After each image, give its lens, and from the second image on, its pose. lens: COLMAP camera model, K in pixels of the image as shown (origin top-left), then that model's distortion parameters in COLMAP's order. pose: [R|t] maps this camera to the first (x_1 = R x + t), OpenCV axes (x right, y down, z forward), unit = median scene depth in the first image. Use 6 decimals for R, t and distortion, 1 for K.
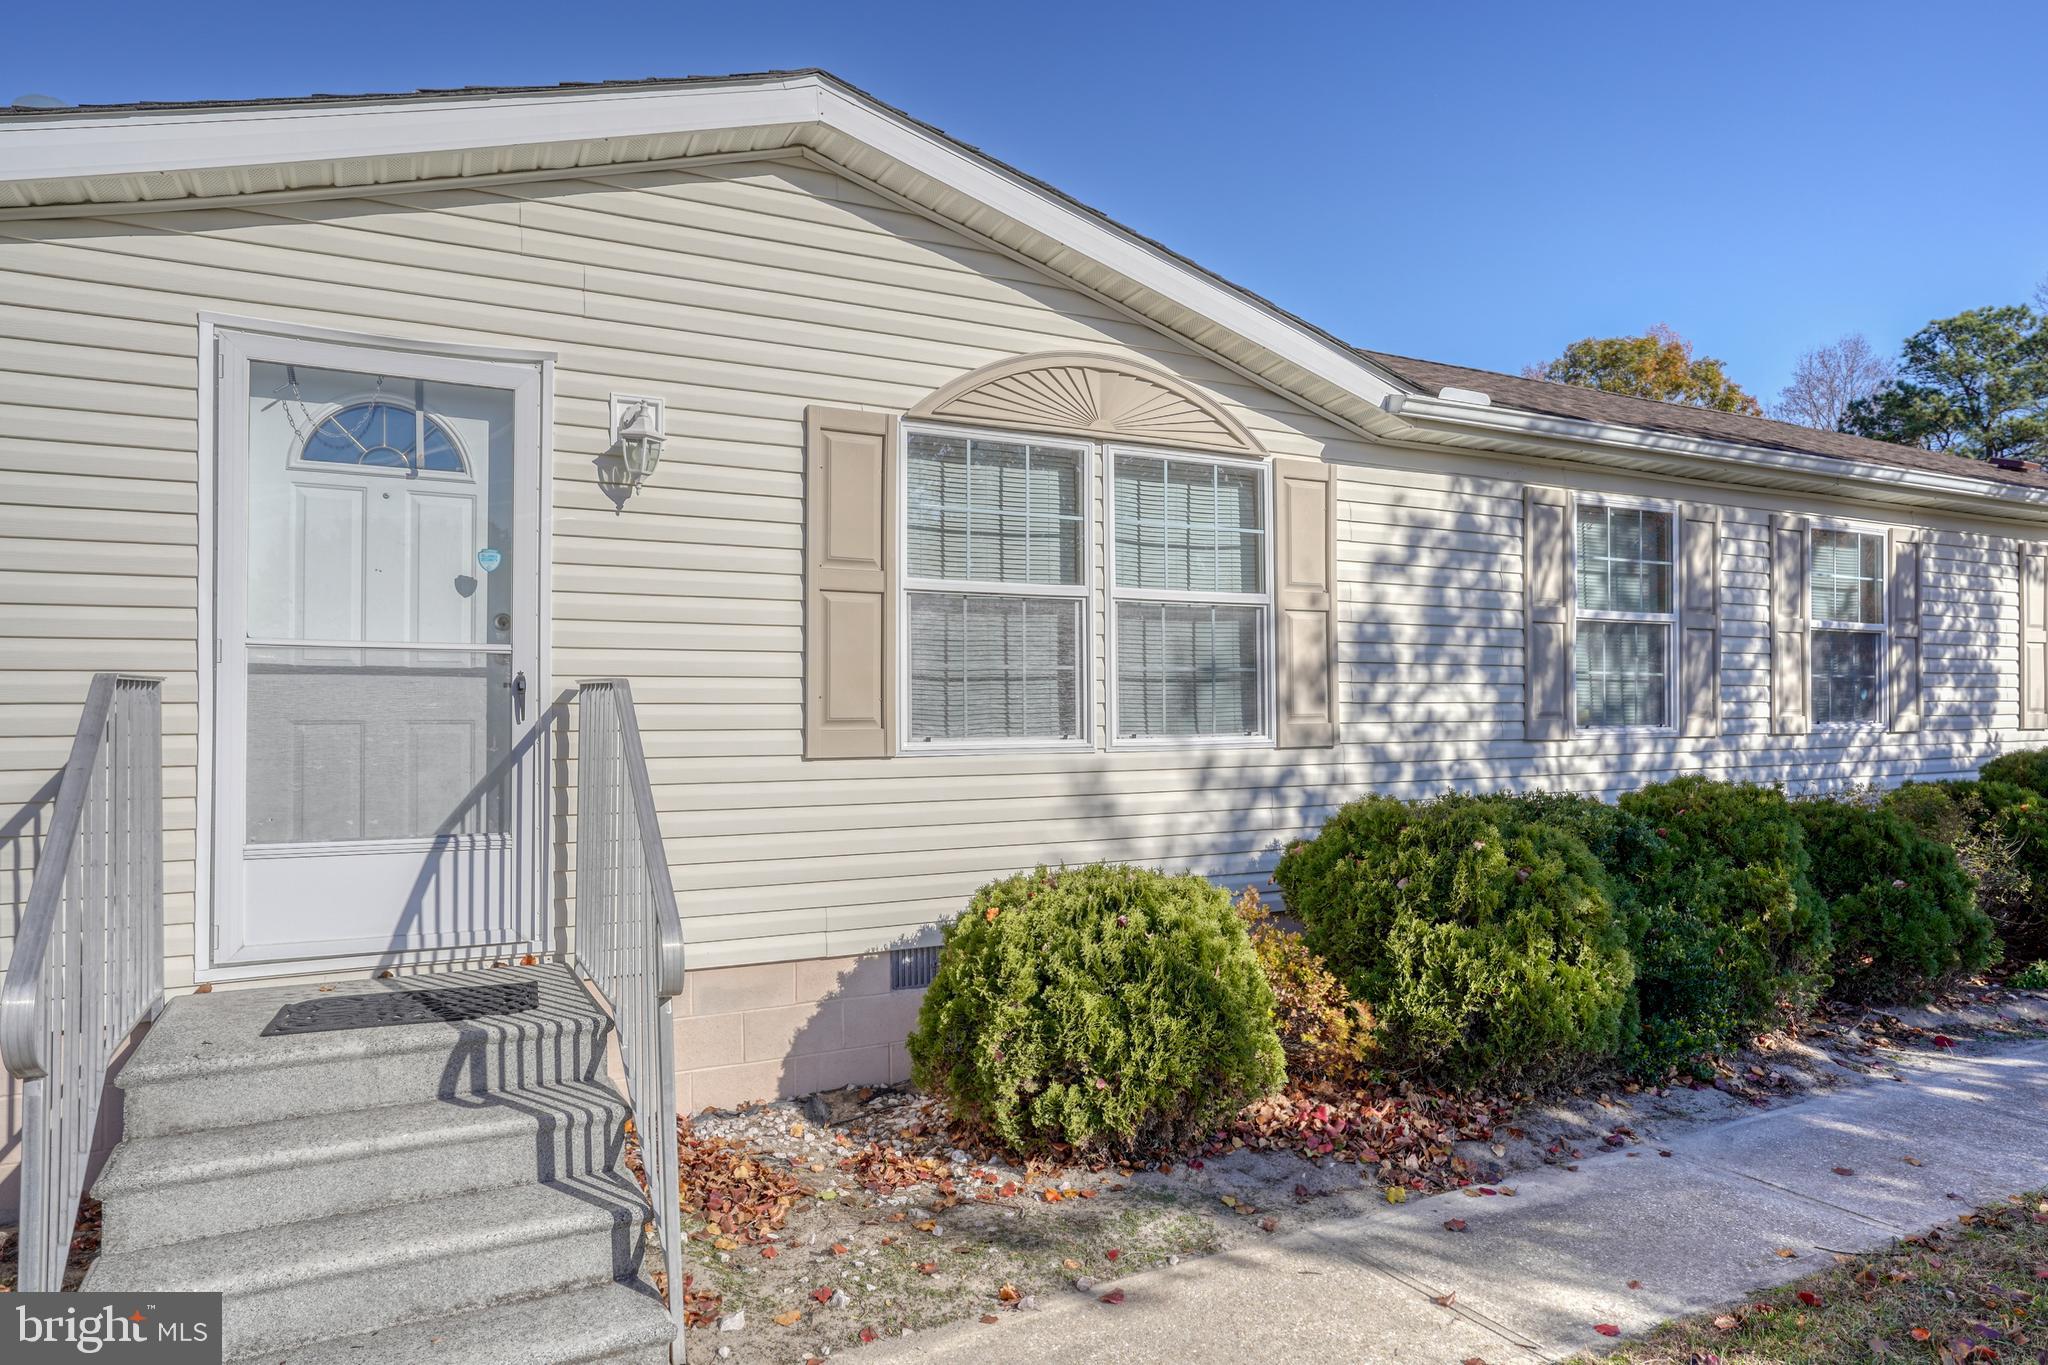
lens RADIAL K [[1235.3, 0, 1025.8], [0, 1235.3, 689.4], [0, 0, 1]] dist [-0.039297, 0.000538]
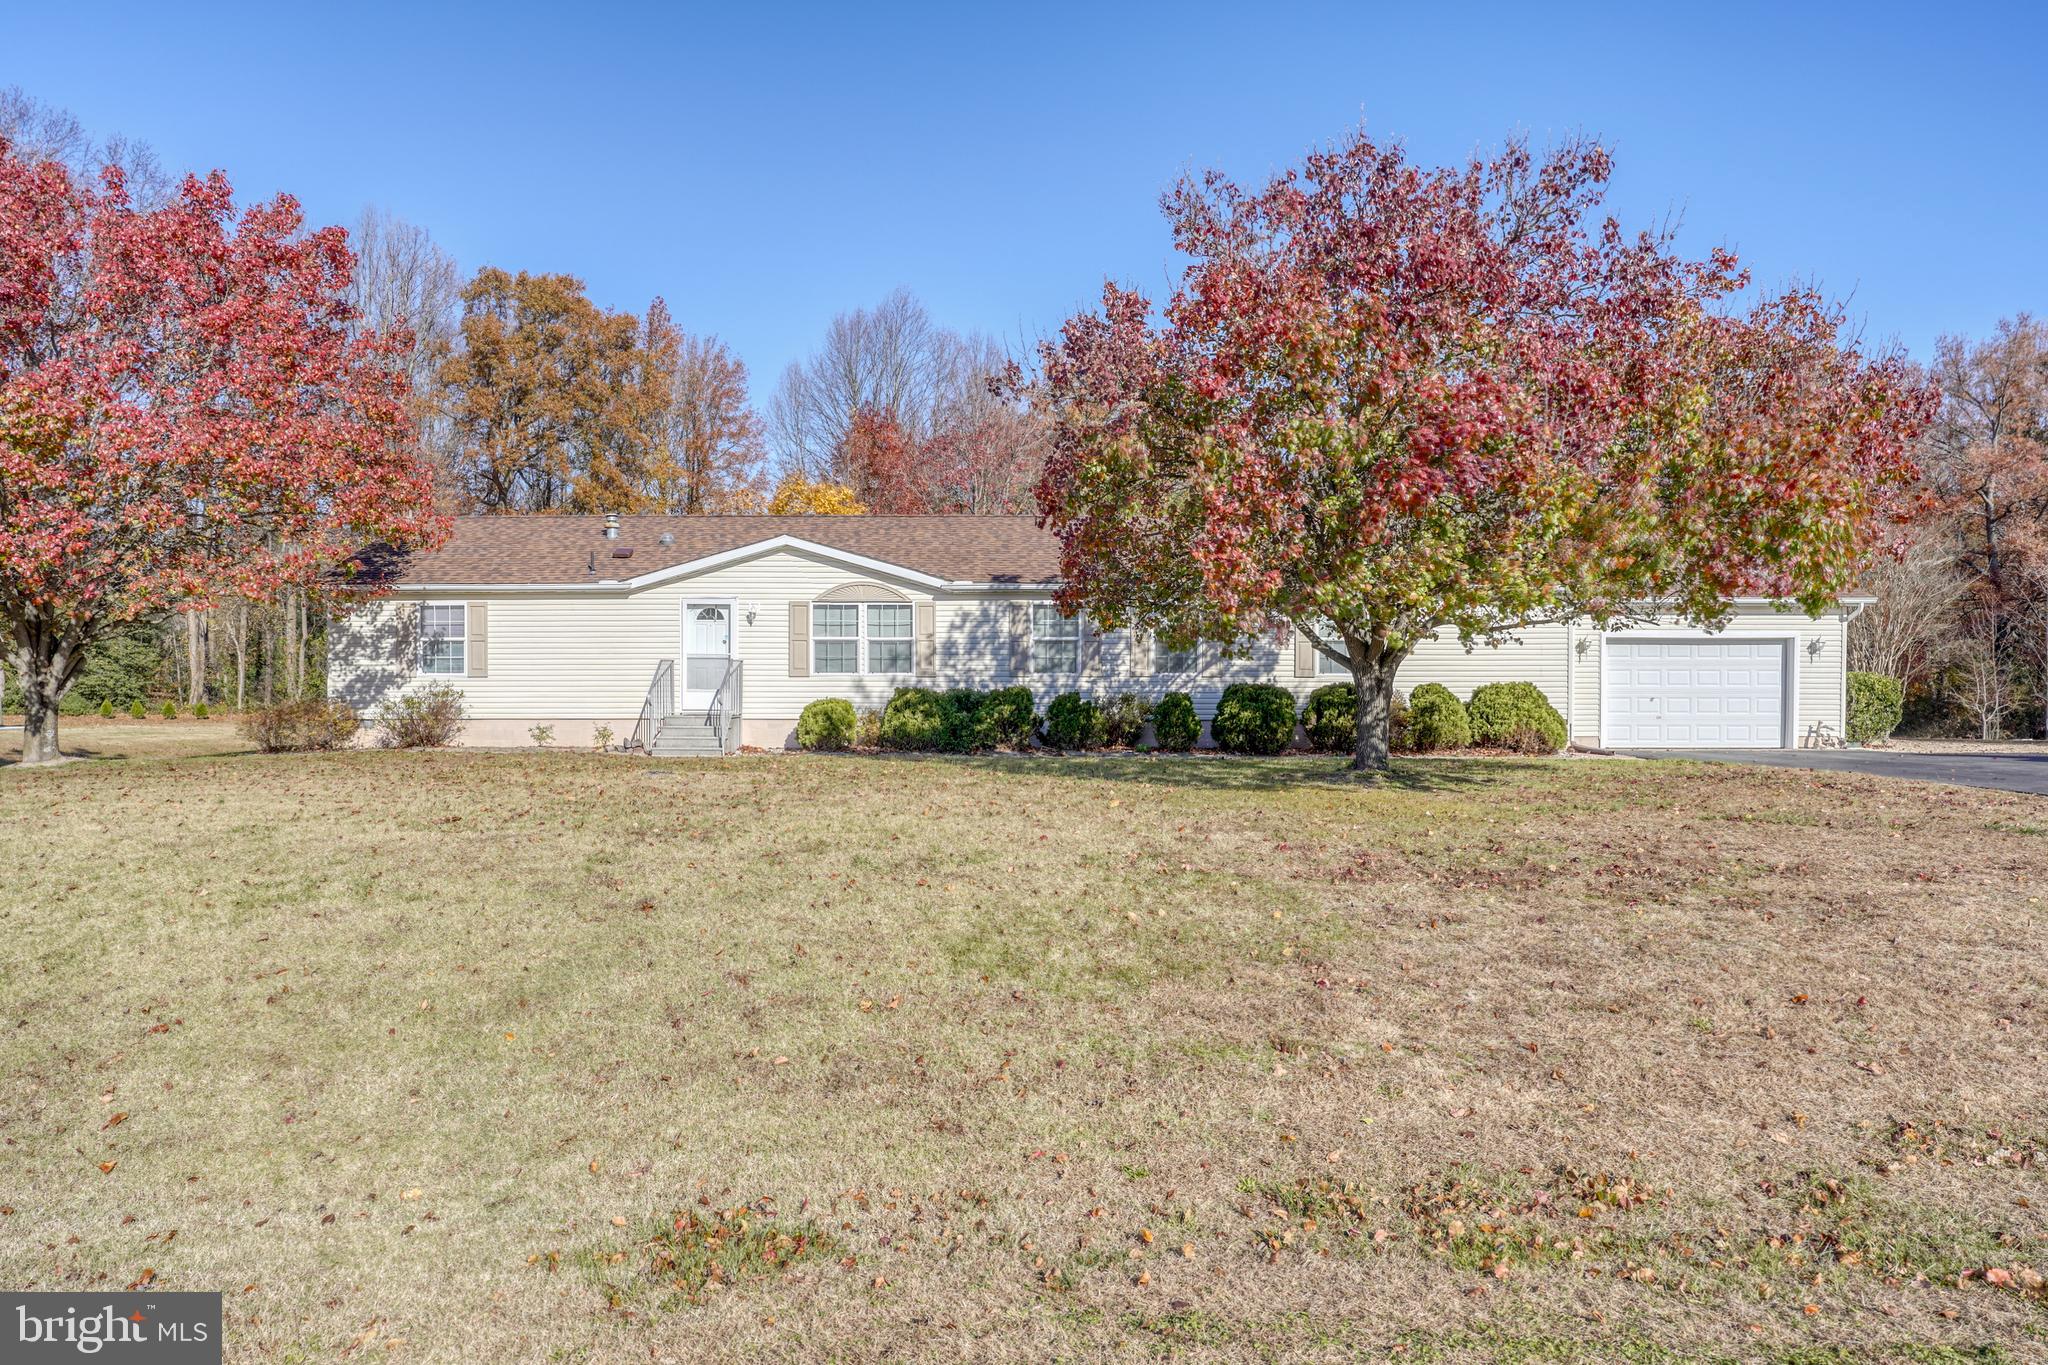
lens RADIAL K [[1235.3, 0, 1026.5], [0, 1235.3, 698.2], [0, 0, 1]] dist [-0.039297, 0.000538]
pose [[0.894970, 0.007885, -0.446057, 2.164783], [0.002503, 0.999739, 0.022694, 0.028407], [0.446120, -0.021427, 0.894717, -2.231398]]
